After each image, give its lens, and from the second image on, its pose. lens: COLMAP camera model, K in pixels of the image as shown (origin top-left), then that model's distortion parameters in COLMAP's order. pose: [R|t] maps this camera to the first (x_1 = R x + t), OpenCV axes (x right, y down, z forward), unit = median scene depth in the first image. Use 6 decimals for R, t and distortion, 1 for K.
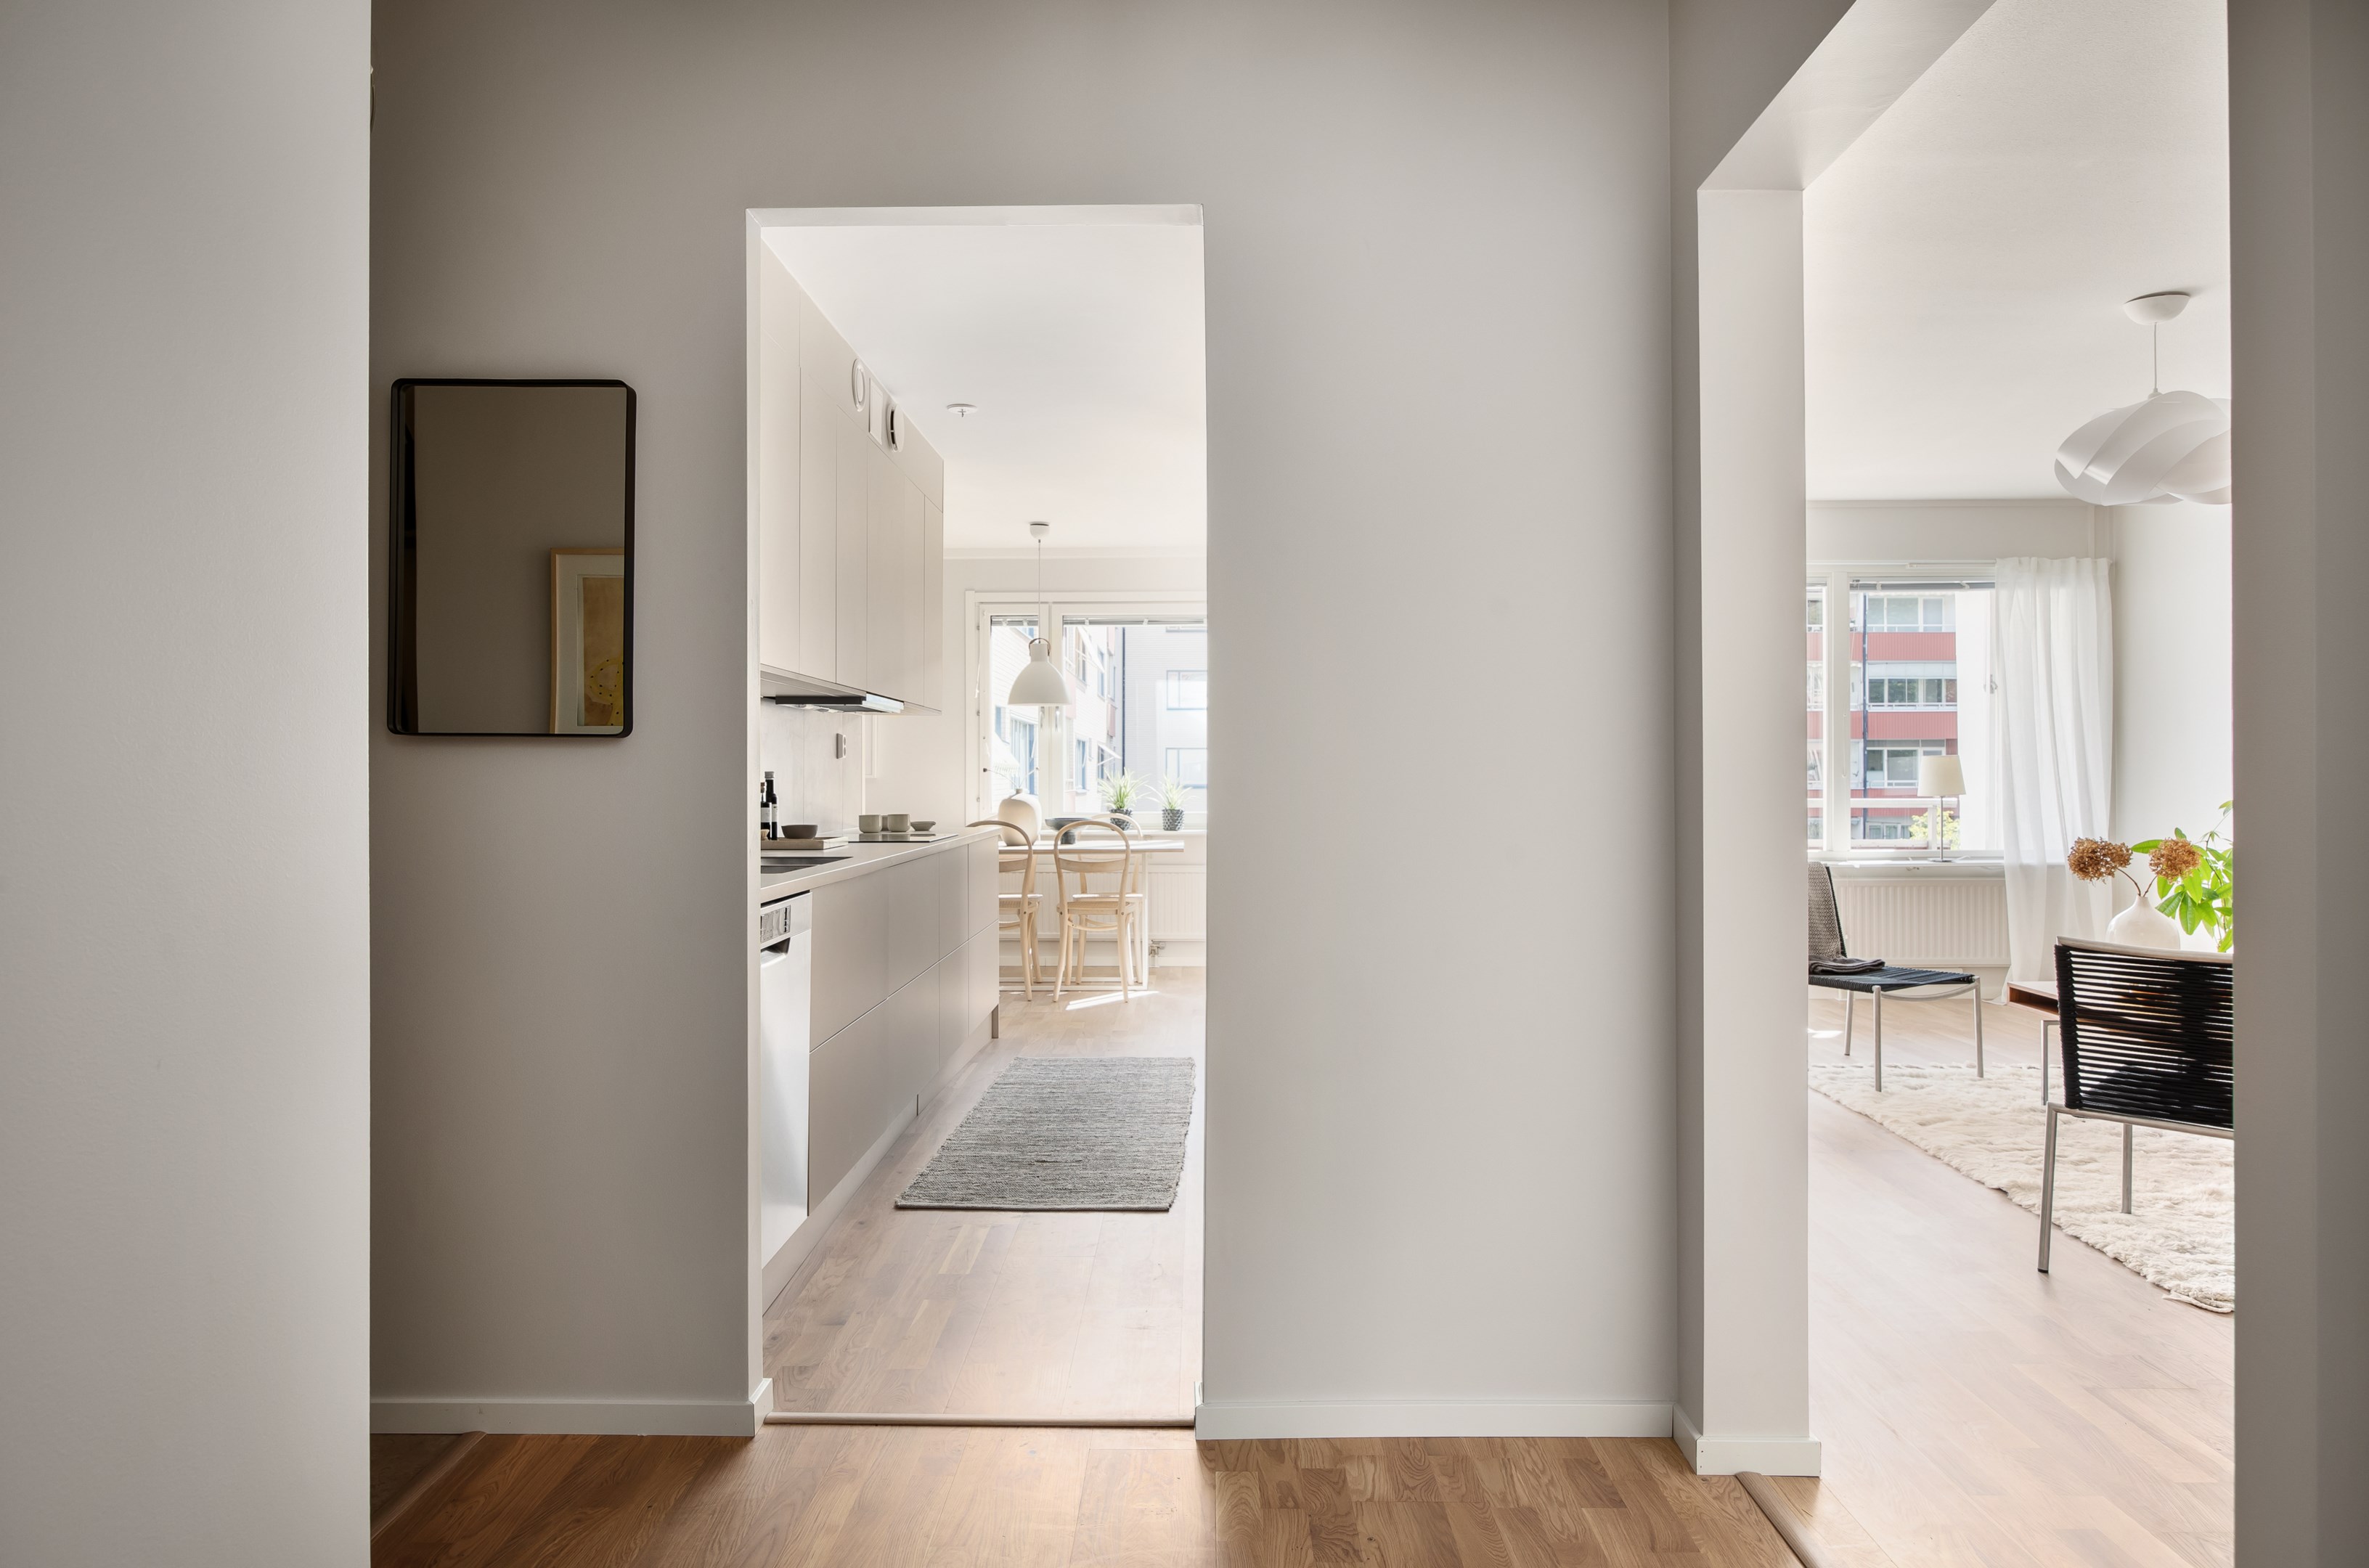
lens RADIAL K [[1445.0, 0, 1167.1], [0, 1445.0, 774.7], [0, 0, 1]] dist [0.003110, -0.000985]
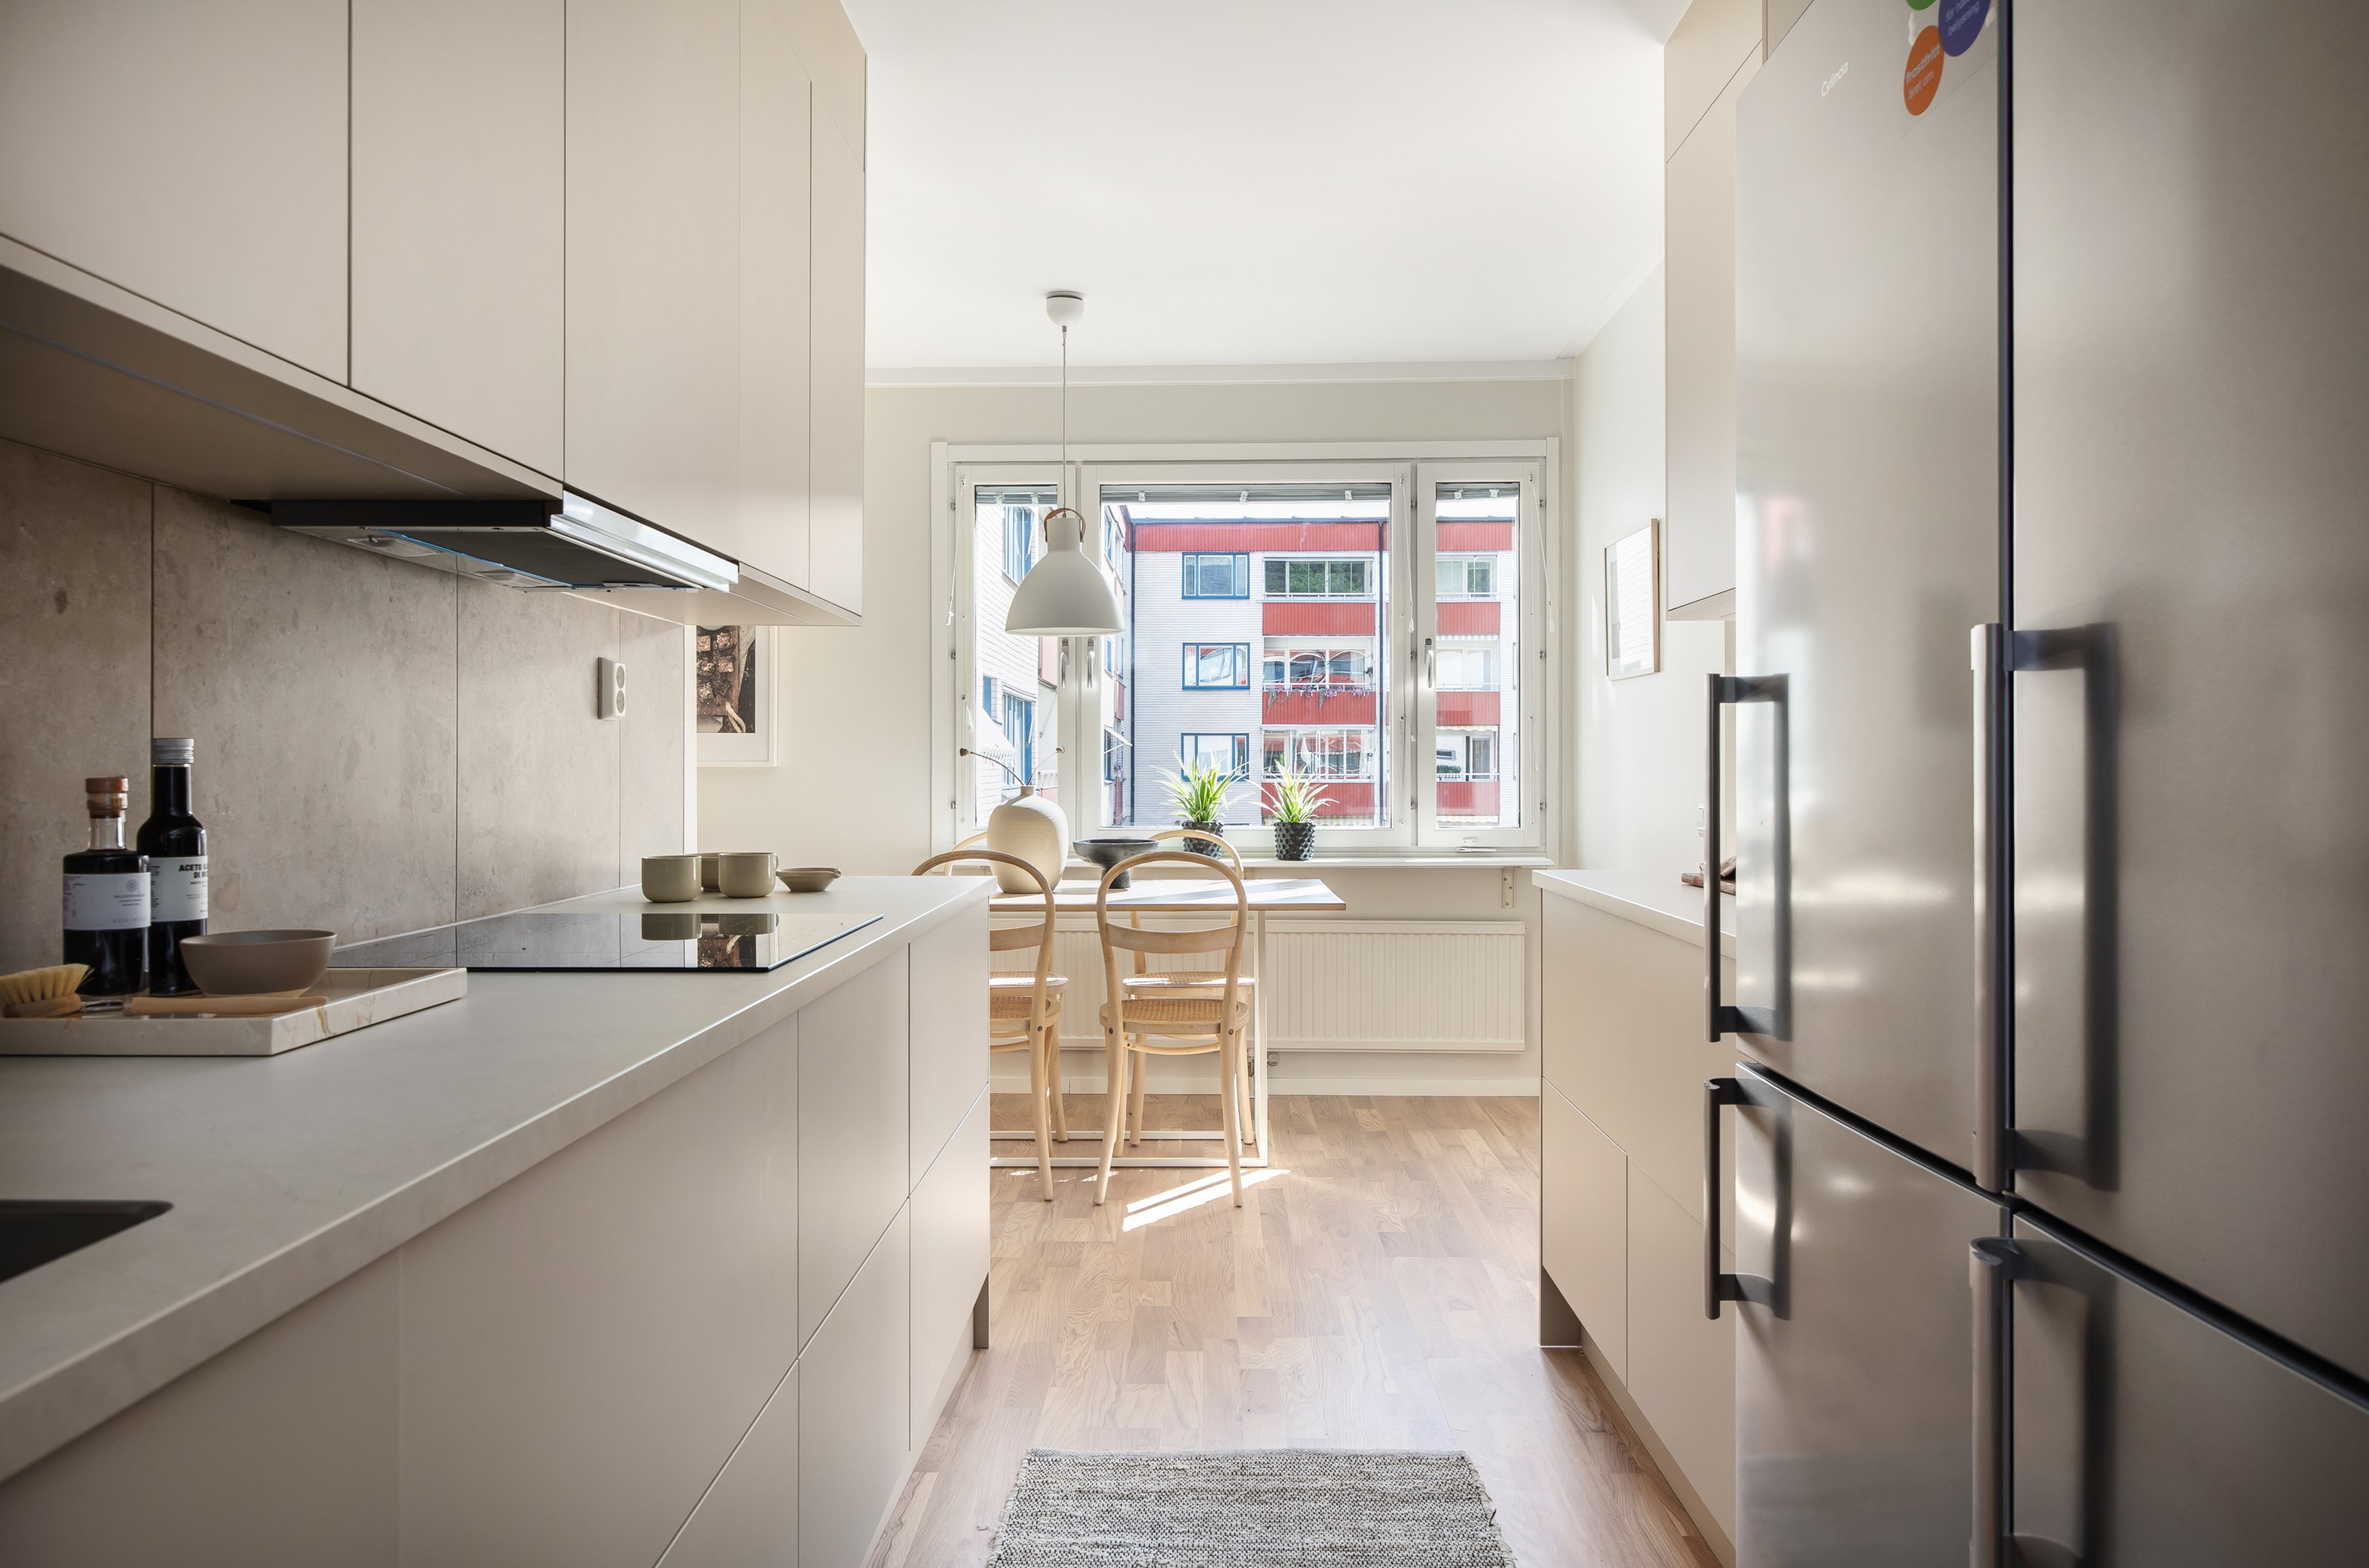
lens RADIAL K [[1588.7, 0, 1176.5], [0, 1588.7, 779.0], [0, 0, 1]] dist [-0.041661, 0.000218]
pose [[0.999996, 0.001175, 0.002434, -0.047835], [-0.001196, 0.999961, 0.008693, 0.001719], [-0.002424, -0.008696, 0.999959, 0.407401]]
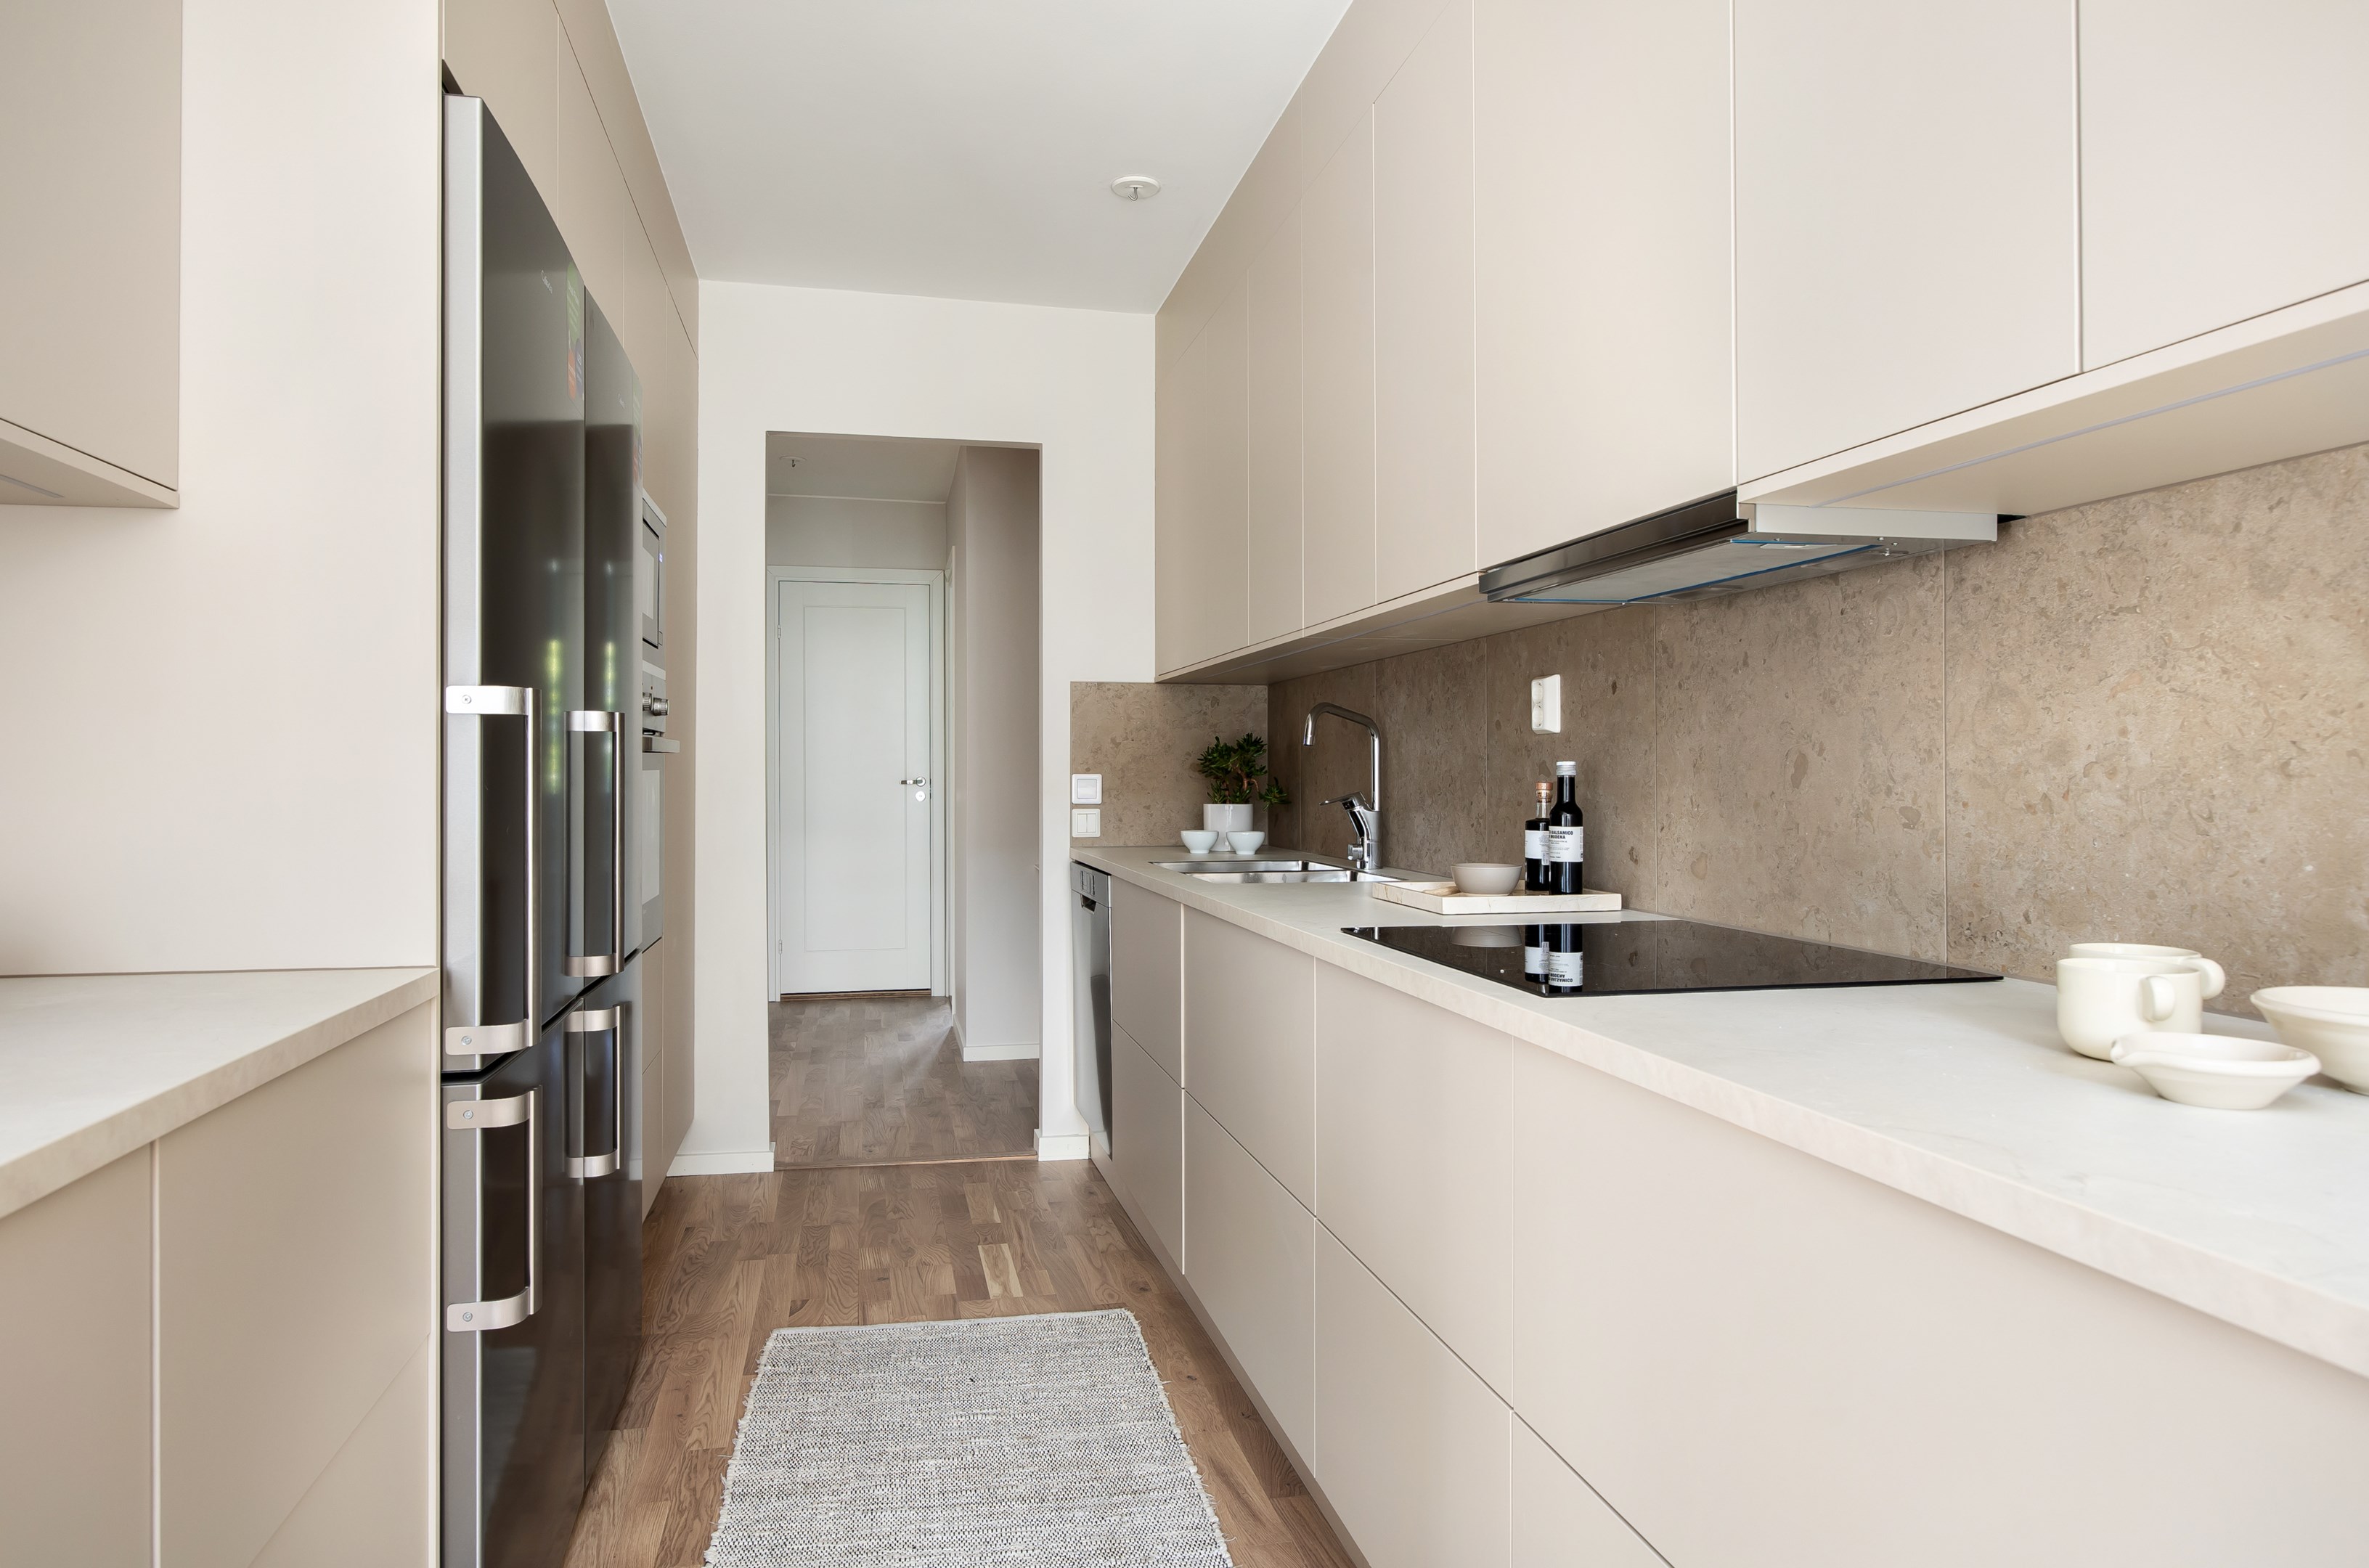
lens RADIAL K [[1371.0, 0, 1182.4], [0, 1371.0, 778.0], [0, 0, 1]] dist [-0.013846, -0.000705]
pose [[-0.967512, 0.001377, -0.252822, -0.014025], [0.001482, 0.999999, -0.000225, 0.002119], [0.252822, -0.000593, -0.967513, 0.839434]]
